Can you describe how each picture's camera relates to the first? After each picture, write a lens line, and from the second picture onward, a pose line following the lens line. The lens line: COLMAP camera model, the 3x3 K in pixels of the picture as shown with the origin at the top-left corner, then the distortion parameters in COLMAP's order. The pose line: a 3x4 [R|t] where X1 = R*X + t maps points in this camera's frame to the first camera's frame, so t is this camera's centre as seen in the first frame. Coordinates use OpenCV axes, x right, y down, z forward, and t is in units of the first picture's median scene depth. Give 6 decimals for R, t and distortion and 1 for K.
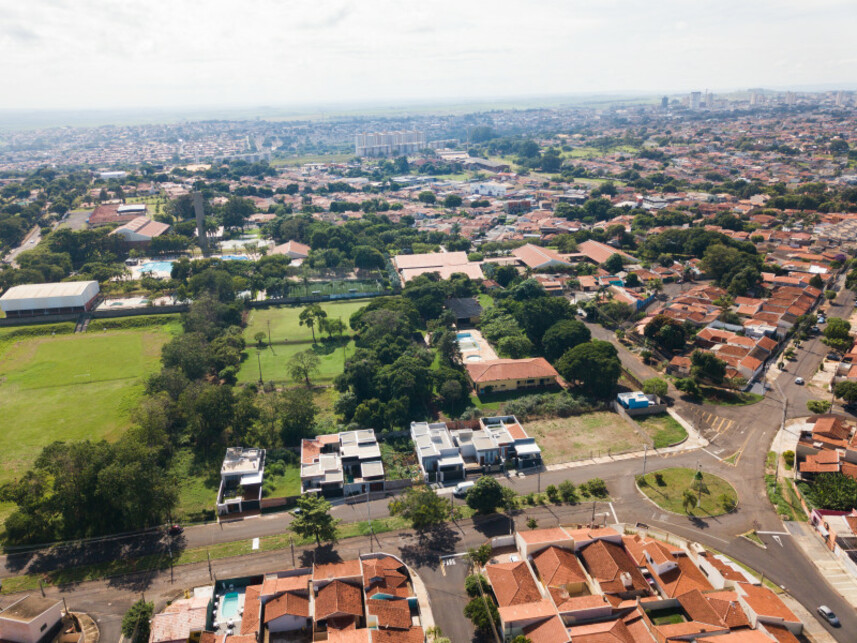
lens RADIAL K [[659.5, 0, 412.0], [0, 659.5, 318.6], [0, 0, 1]] dist [-0.043954, 0.039010]
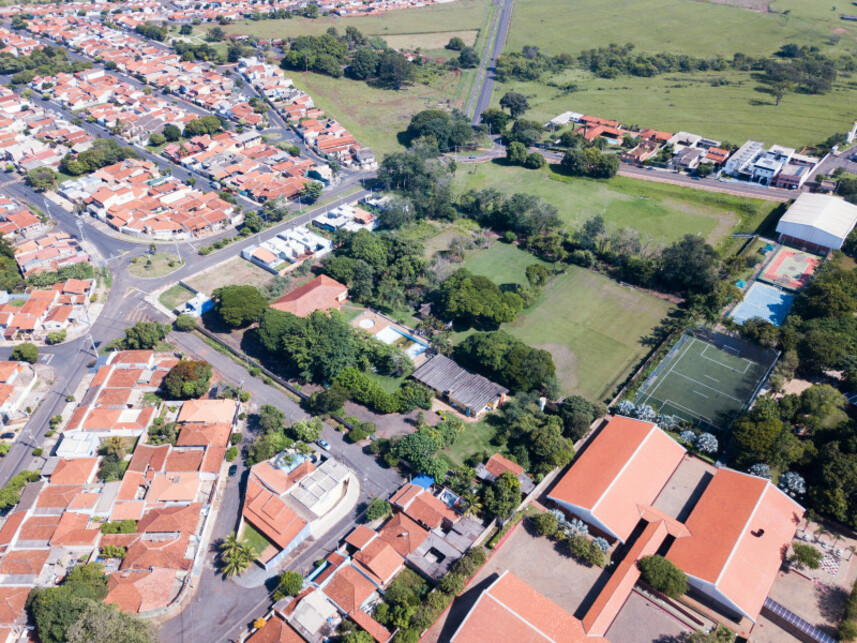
lens RADIAL K [[659.5, 0, 412.0], [0, 659.5, 318.6], [0, 0, 1]] dist [-0.043954, 0.039010]
pose [[-0.754924, 0.416906, -0.506241, 0.371741], [-0.189391, 0.600446, 0.776914, -0.498726], [0.627870, 0.682388, -0.374332, 0.948425]]
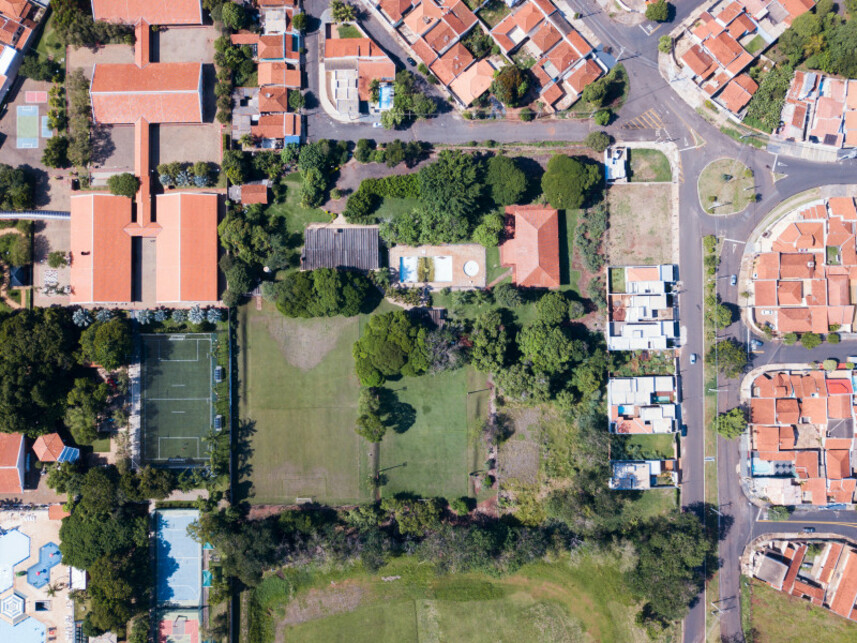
lens RADIAL K [[659.5, 0, 412.0], [0, 659.5, 318.6], [0, 0, 1]] dist [-0.043954, 0.039010]
pose [[0.133470, -0.989159, 0.061232, -0.037573], [0.324964, 0.102050, 0.940204, -0.612657], [-0.936261, -0.105590, 0.335062, 0.492450]]
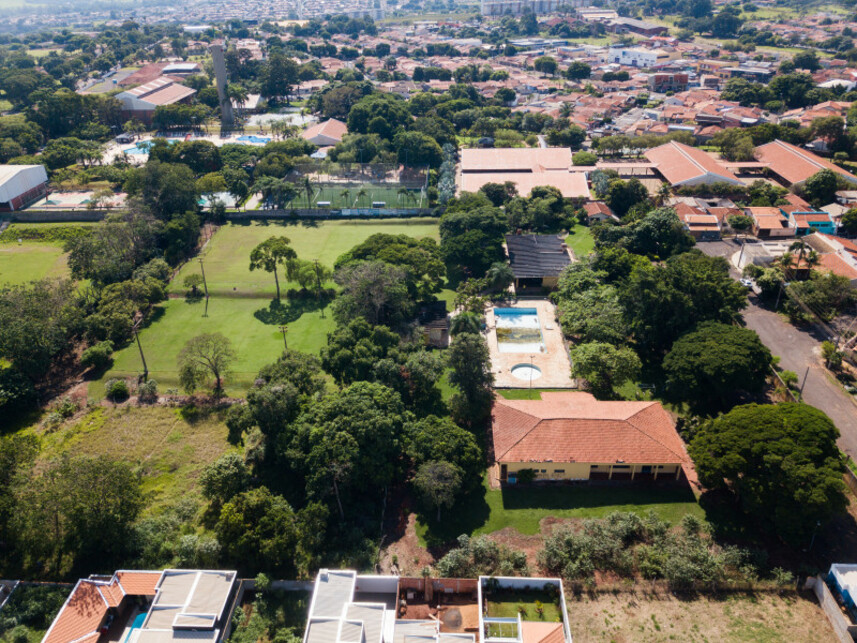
lens RADIAL K [[659.5, 0, 412.0], [0, 659.5, 318.6], [0, 0, 1]] dist [-0.043954, 0.039010]
pose [[0.978037, 0.100211, -0.182759, 0.065154], [-0.065231, 0.979953, 0.188245, -0.050641], [0.197960, -0.172189, 0.964968, 0.322881]]
